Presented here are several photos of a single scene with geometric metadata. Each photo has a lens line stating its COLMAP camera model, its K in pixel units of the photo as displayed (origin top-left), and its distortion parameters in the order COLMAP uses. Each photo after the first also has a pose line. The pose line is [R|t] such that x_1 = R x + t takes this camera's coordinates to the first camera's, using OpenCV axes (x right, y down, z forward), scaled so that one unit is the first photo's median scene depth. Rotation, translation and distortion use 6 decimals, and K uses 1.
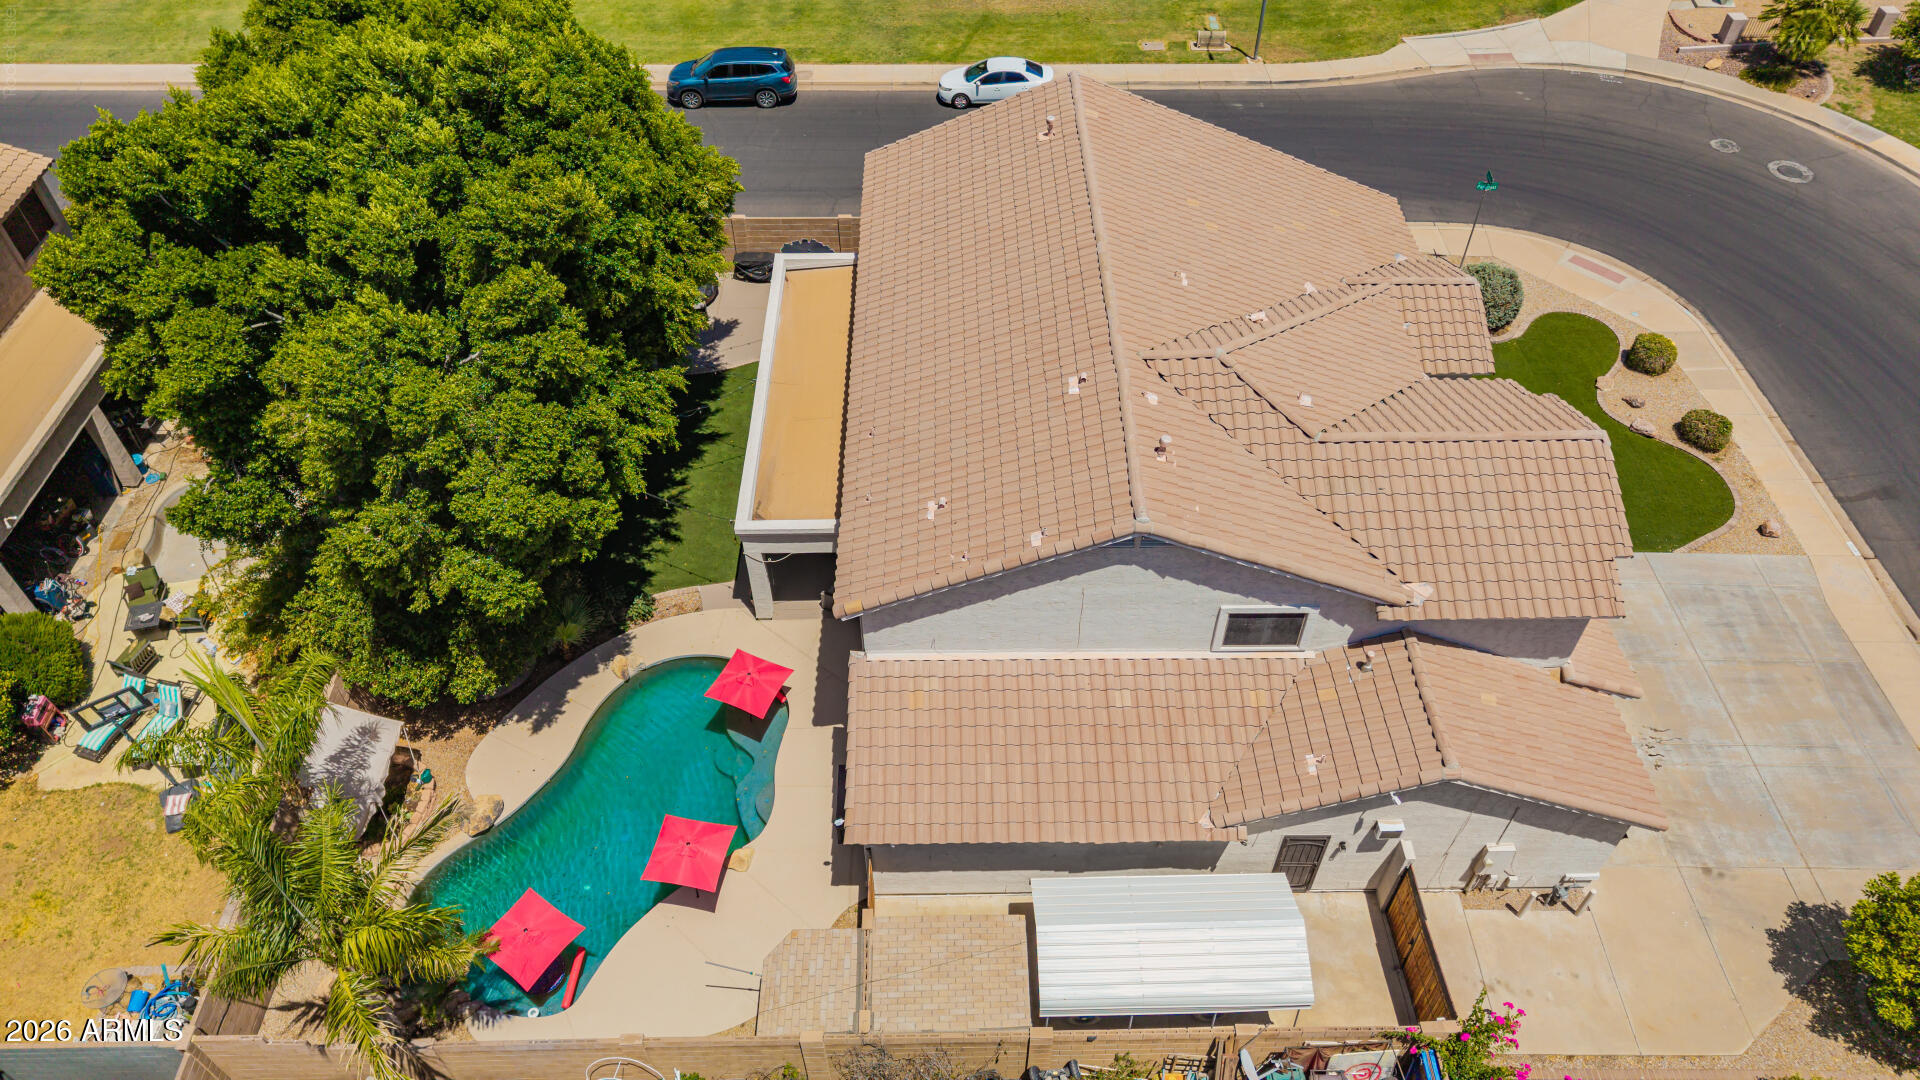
lens RADIAL K [[1262.5, 0, 960.0], [0, 1262.5, 540.0], [0, 0, 1]] dist [0.035915, -0.031052]
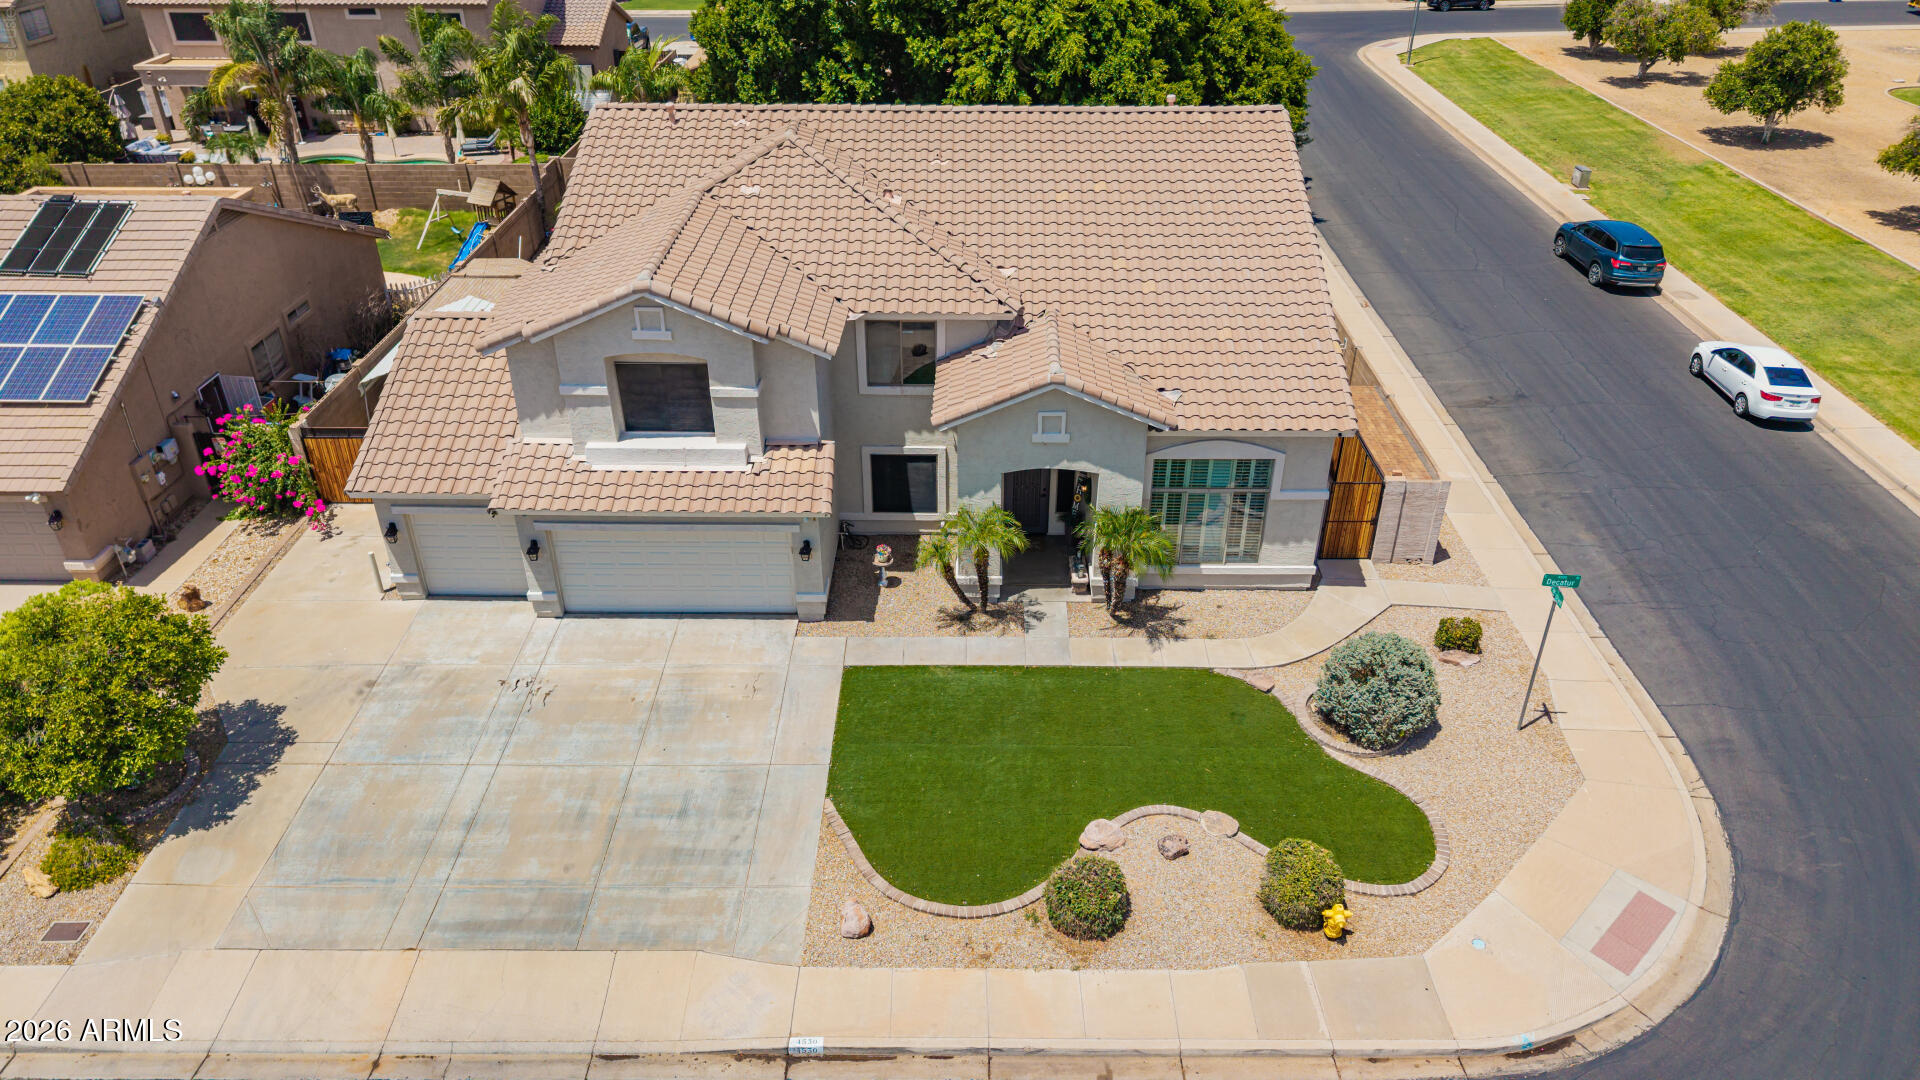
lens RADIAL K [[1288.9, 0, 959.7], [0, 1288.9, 527.5], [0, 0, 1]] dist [0.036608, -0.042117]
pose [[-0.024466, 0.510432, -0.859570, 1.225211], [-0.726188, 0.581856, 0.366189, -0.428271], [0.687060, 0.633169, 0.356434, 0.816420]]
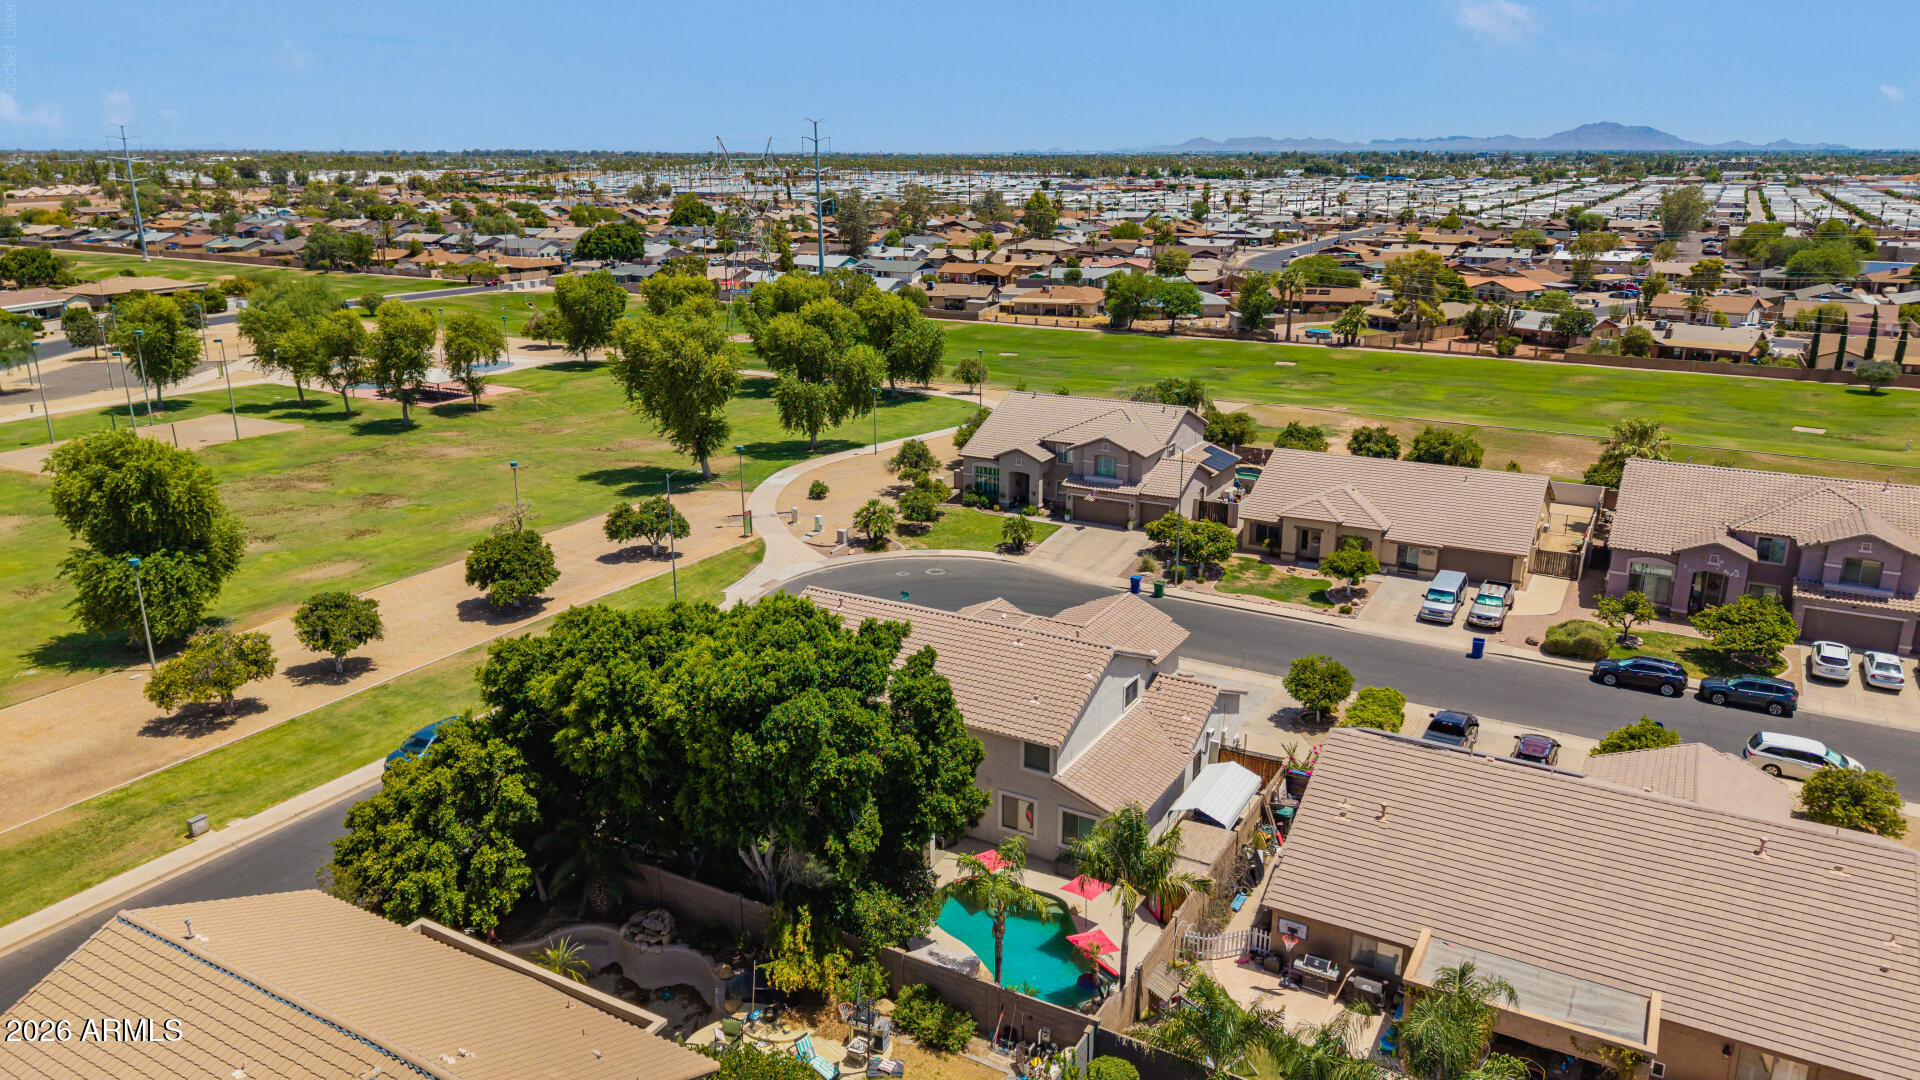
lens RADIAL K [[1262.5, 0, 960.0], [0, 1262.5, 540.0], [0, 0, 1]] dist [0.035915, -0.031052]
pose [[0.509355, -0.251168, 0.823087, -1.544853], [0.627249, 0.763183, -0.155276, 0.013952], [-0.589165, 0.595371, 0.546276, -0.240671]]
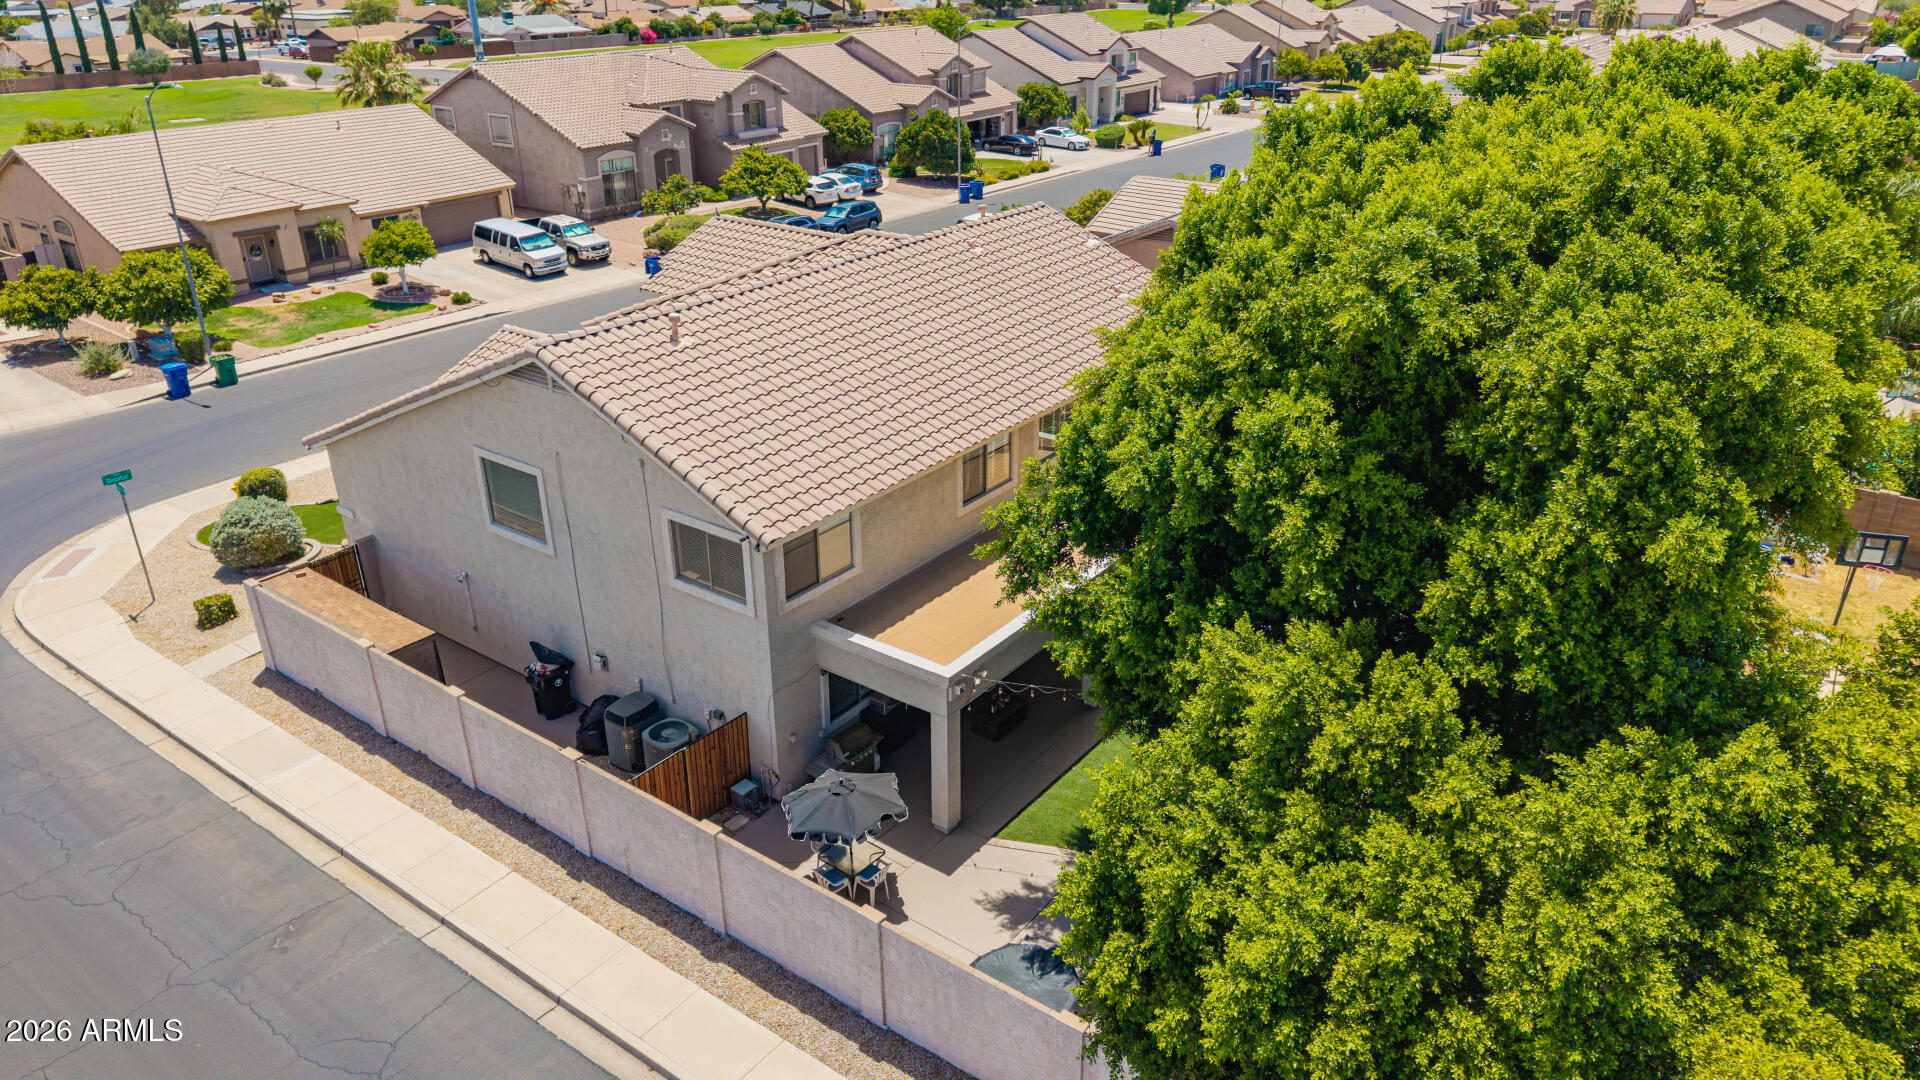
lens RADIAL K [[1293.2, 0, 958.9], [0, 1293.2, 514.7], [0, 0, 1]] dist [0.011351, -0.000209]
pose [[-0.794150, -0.243910, 0.556627, -0.591635], [0.445620, 0.389063, 0.806259, -0.932500], [-0.413218, 0.888334, -0.200283, 1.313599]]
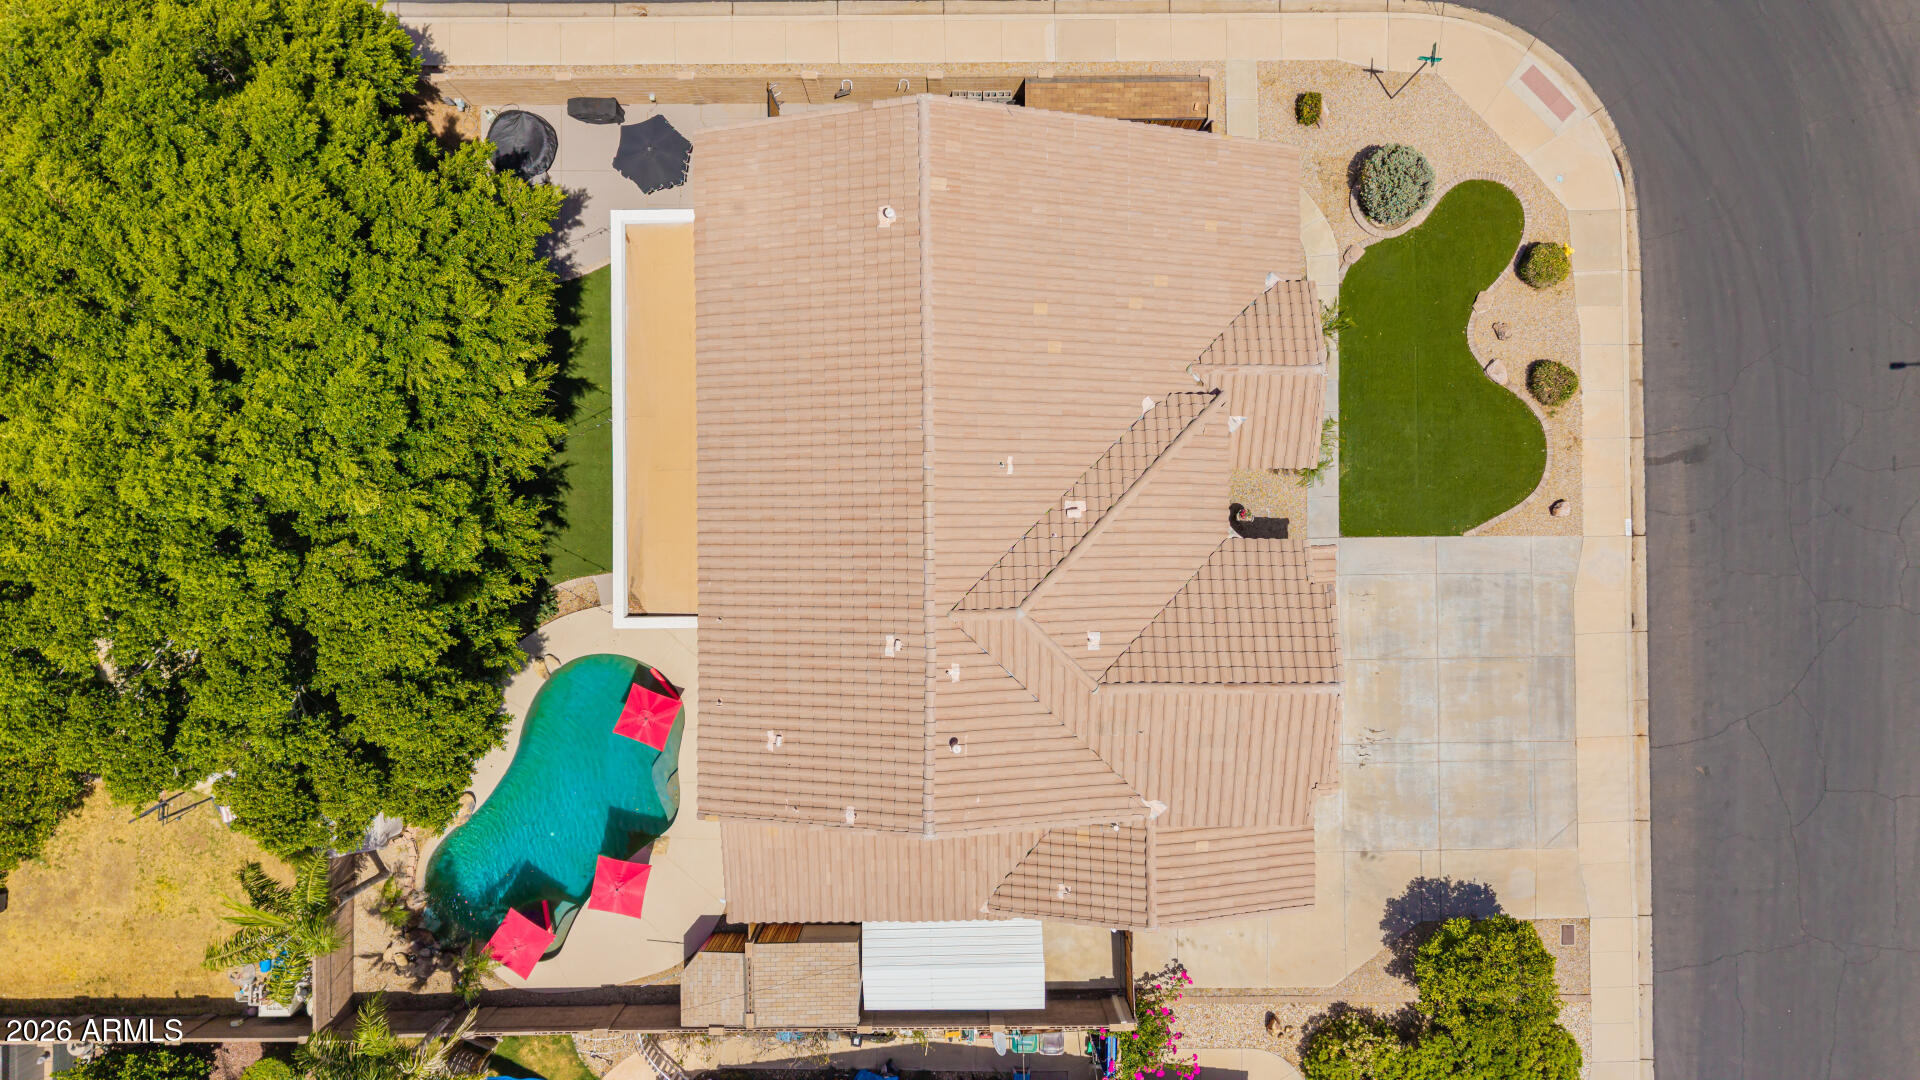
lens RADIAL K [[1288.9, 0, 959.7], [0, 1288.9, 527.5], [0, 0, 1]] dist [0.036608, -0.042117]
pose [[0.999985, 0.004852, 0.002609, 0.132582], [-0.005334, 0.734184, 0.678929, -0.872756], [0.001379, -0.678933, 0.734199, 0.195053]]
